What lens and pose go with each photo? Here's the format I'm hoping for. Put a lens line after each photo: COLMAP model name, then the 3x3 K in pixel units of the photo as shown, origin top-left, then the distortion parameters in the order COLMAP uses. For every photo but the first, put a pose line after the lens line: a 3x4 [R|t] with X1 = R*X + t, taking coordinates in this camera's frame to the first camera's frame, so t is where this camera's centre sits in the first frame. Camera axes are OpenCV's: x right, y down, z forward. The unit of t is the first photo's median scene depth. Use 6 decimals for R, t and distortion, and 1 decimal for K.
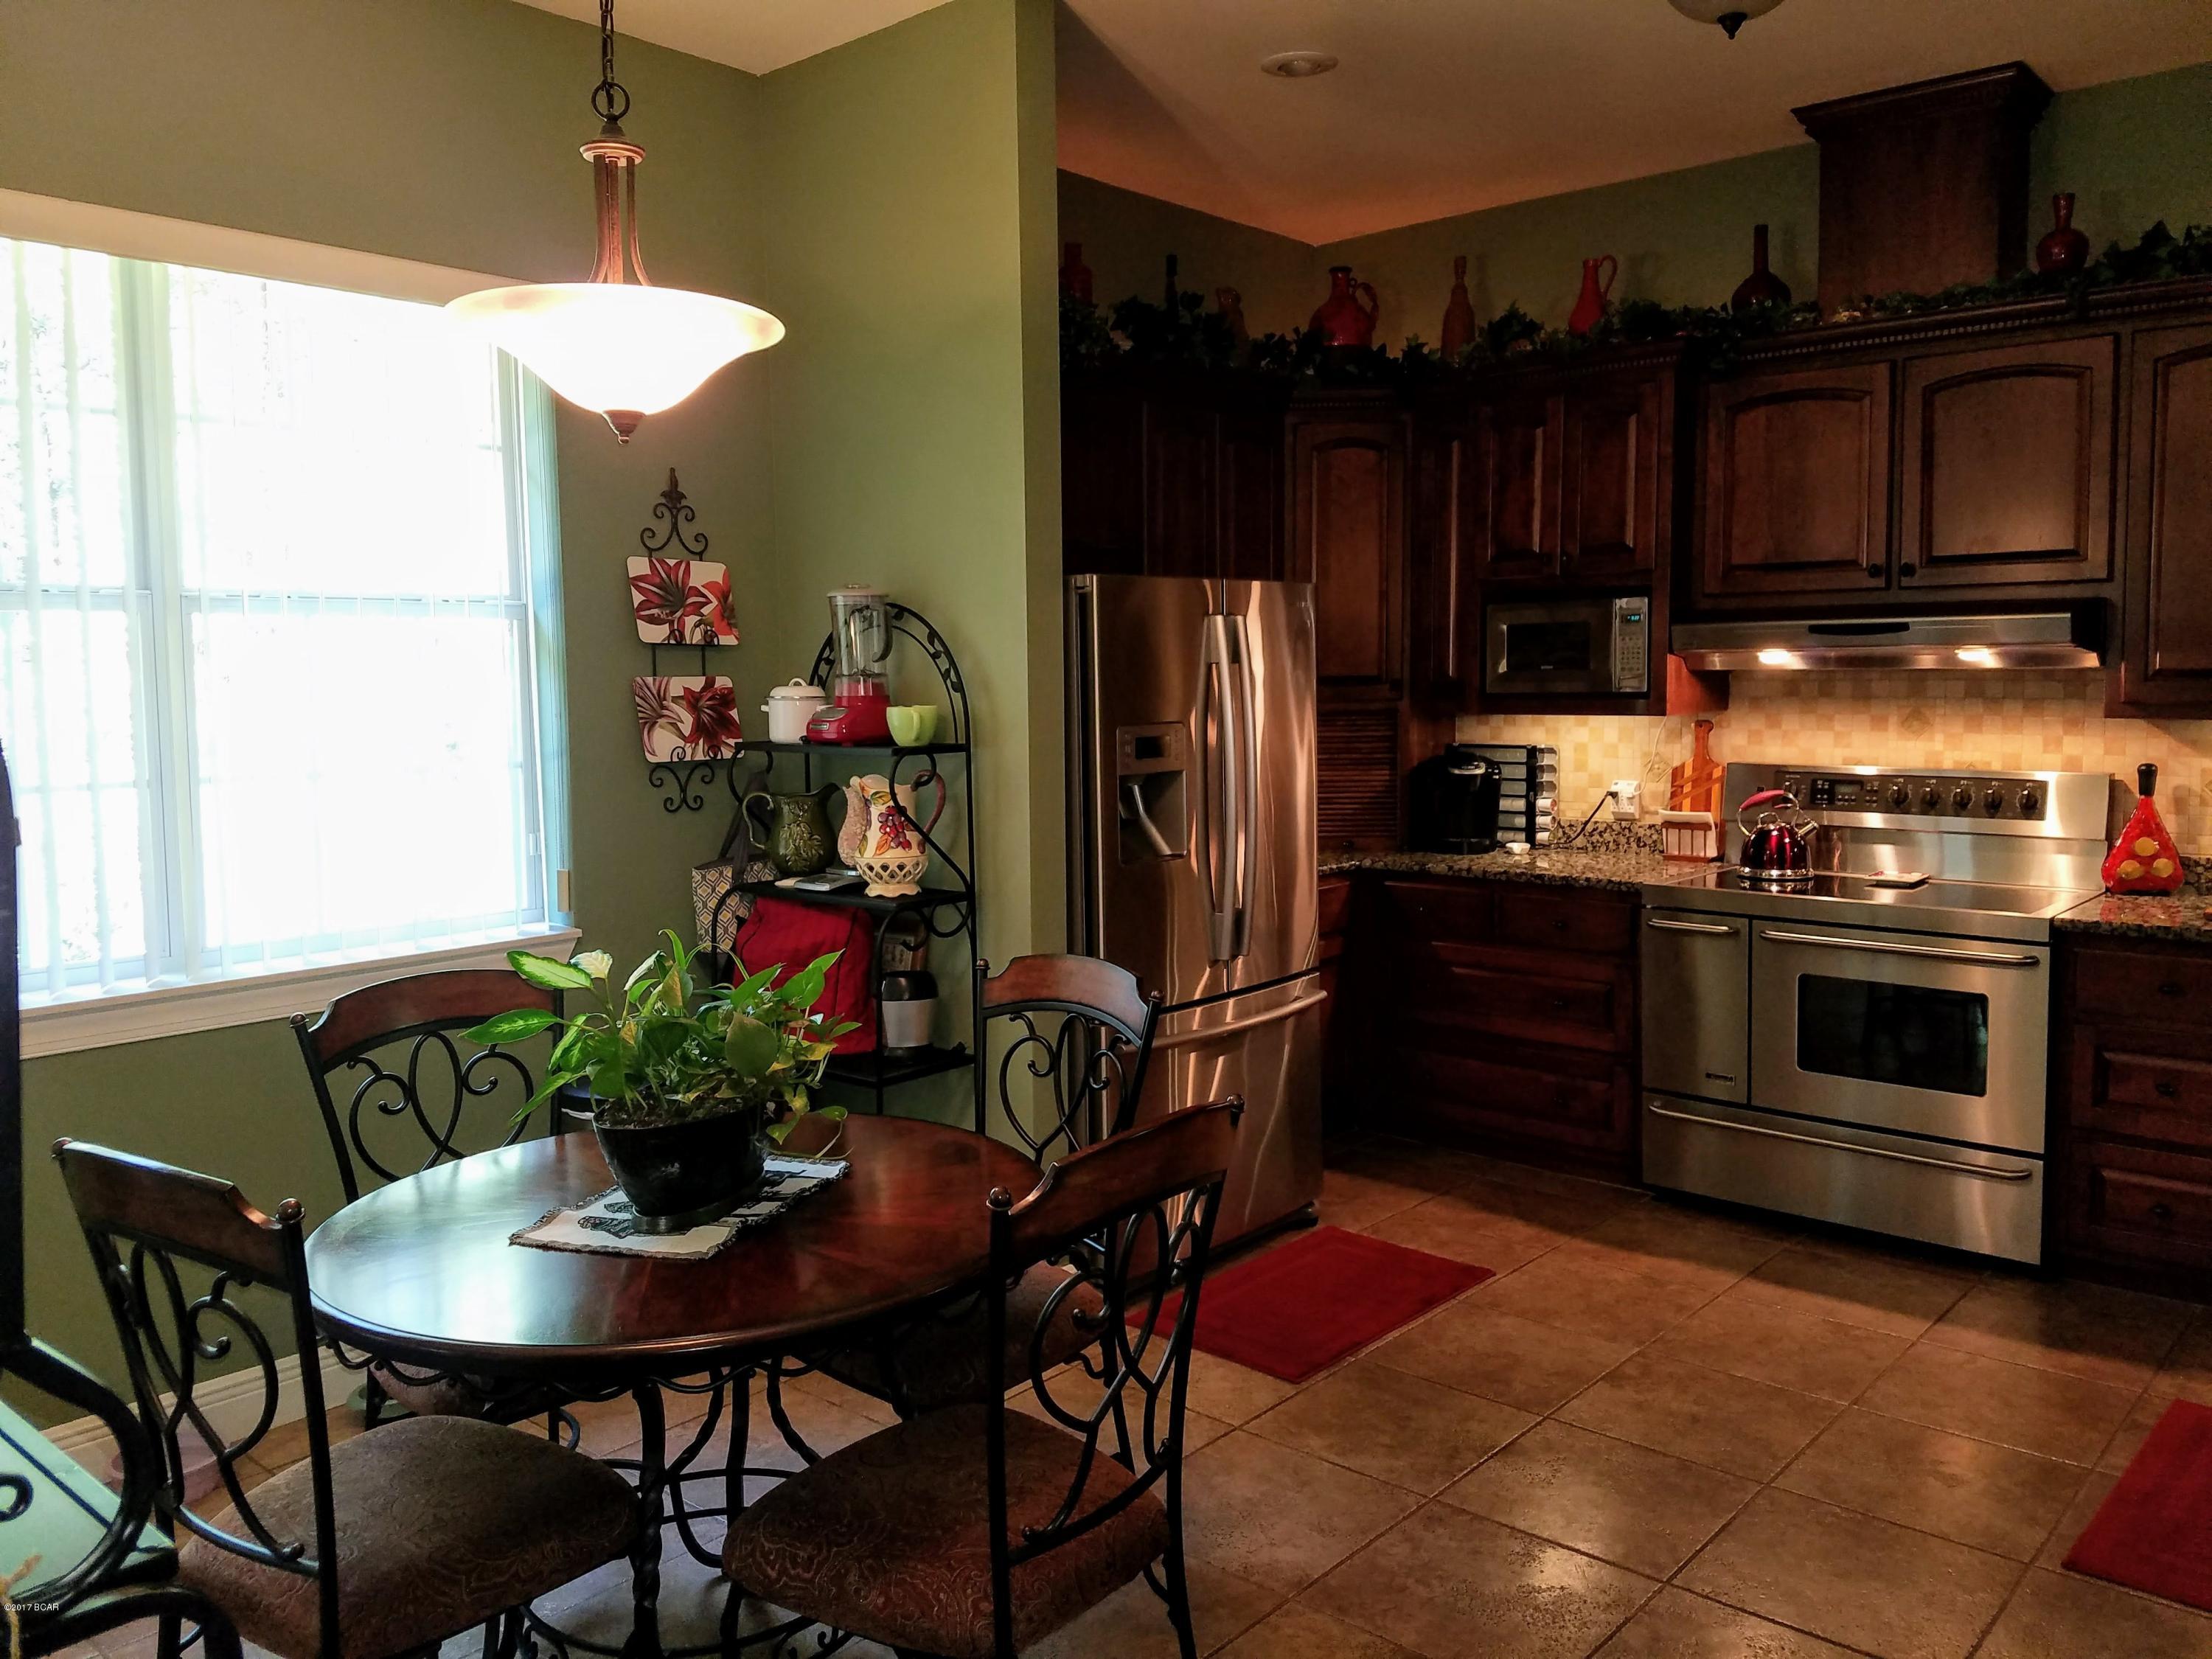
lens RADIAL K [[1701.9, 0, 1106.0], [0, 1701.9, 829.5], [0, 0, 1]] dist [0.106982, 0.000444]
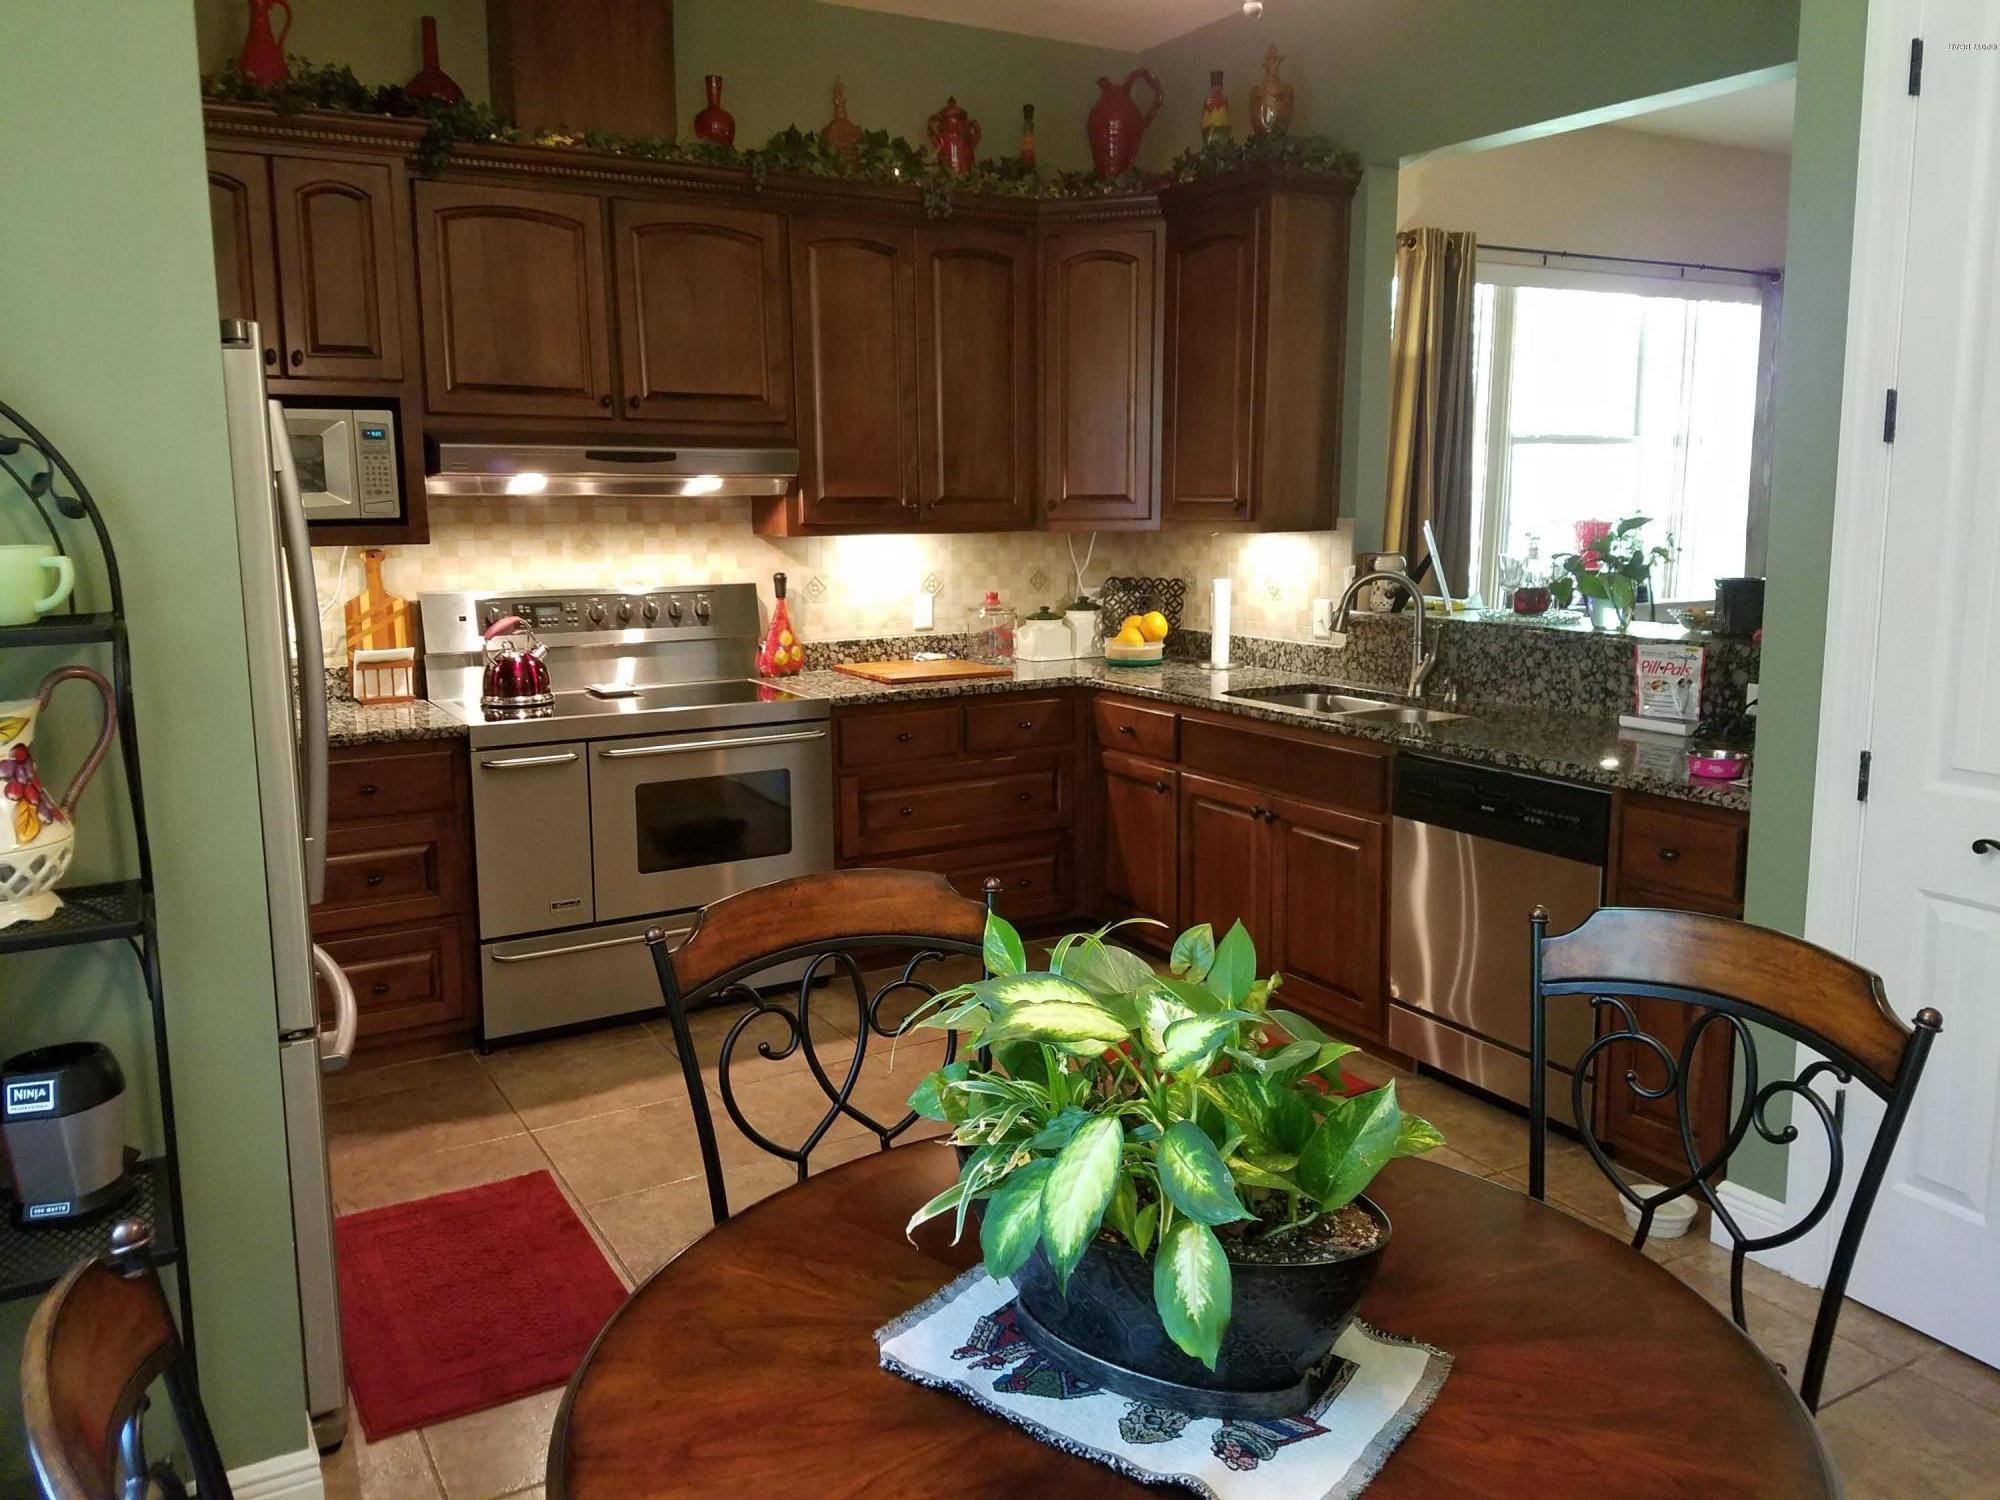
lens RADIAL K [[1538.8, 0, 1000.0], [0, 1538.8, 750.0], [0, 0, 1]] dist [0.106982, 0.000444]
pose [[0.306391, -0.153830, 0.939394, -0.399345], [0.098611, 0.986676, 0.129409, -0.036901], [-0.946784, 0.052985, 0.317478, 0.470167]]
